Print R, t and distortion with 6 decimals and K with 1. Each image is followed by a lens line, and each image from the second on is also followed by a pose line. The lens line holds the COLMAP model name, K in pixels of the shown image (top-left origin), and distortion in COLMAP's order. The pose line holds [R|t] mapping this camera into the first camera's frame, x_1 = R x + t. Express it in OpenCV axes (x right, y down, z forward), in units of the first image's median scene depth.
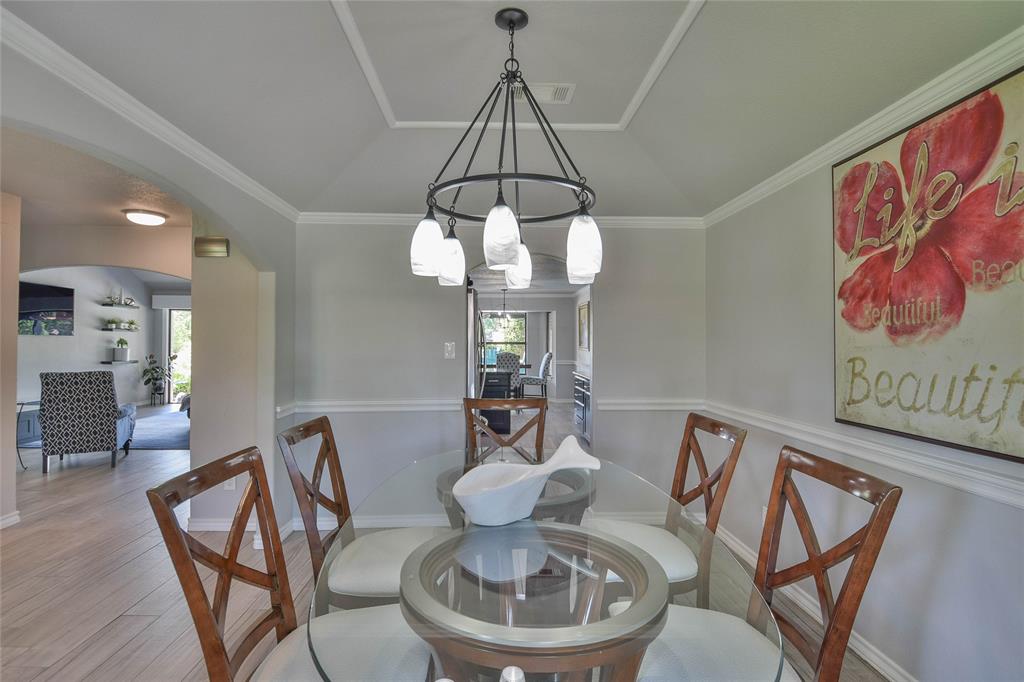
lens RADIAL K [[511.5, 0, 507.0], [0, 511.5, 334.3], [0, 0, 1]] dist [0.012243, -0.023246]
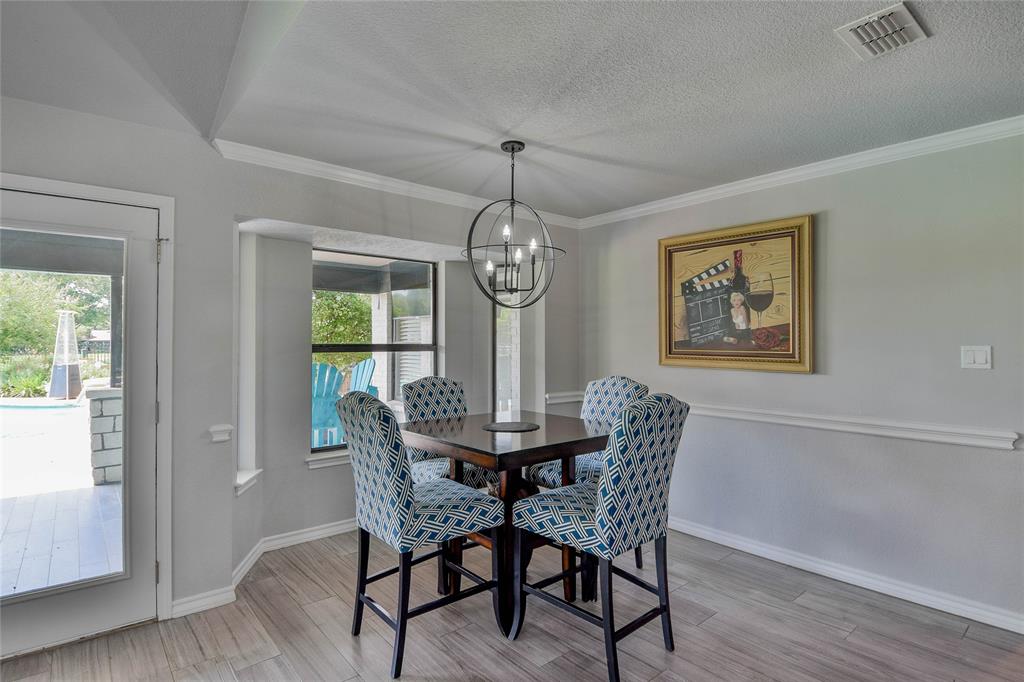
lens RADIAL K [[511.5, 0, 512.7], [0, 511.5, 339.1], [0, 0, 1]] dist [0.012243, -0.023246]
pose [[0.785685, 0.000451, 0.618627, -0.167386], [-0.006317, 0.999953, 0.007294, 0.010873], [-0.618595, -0.009638, 0.785651, 0.798448]]
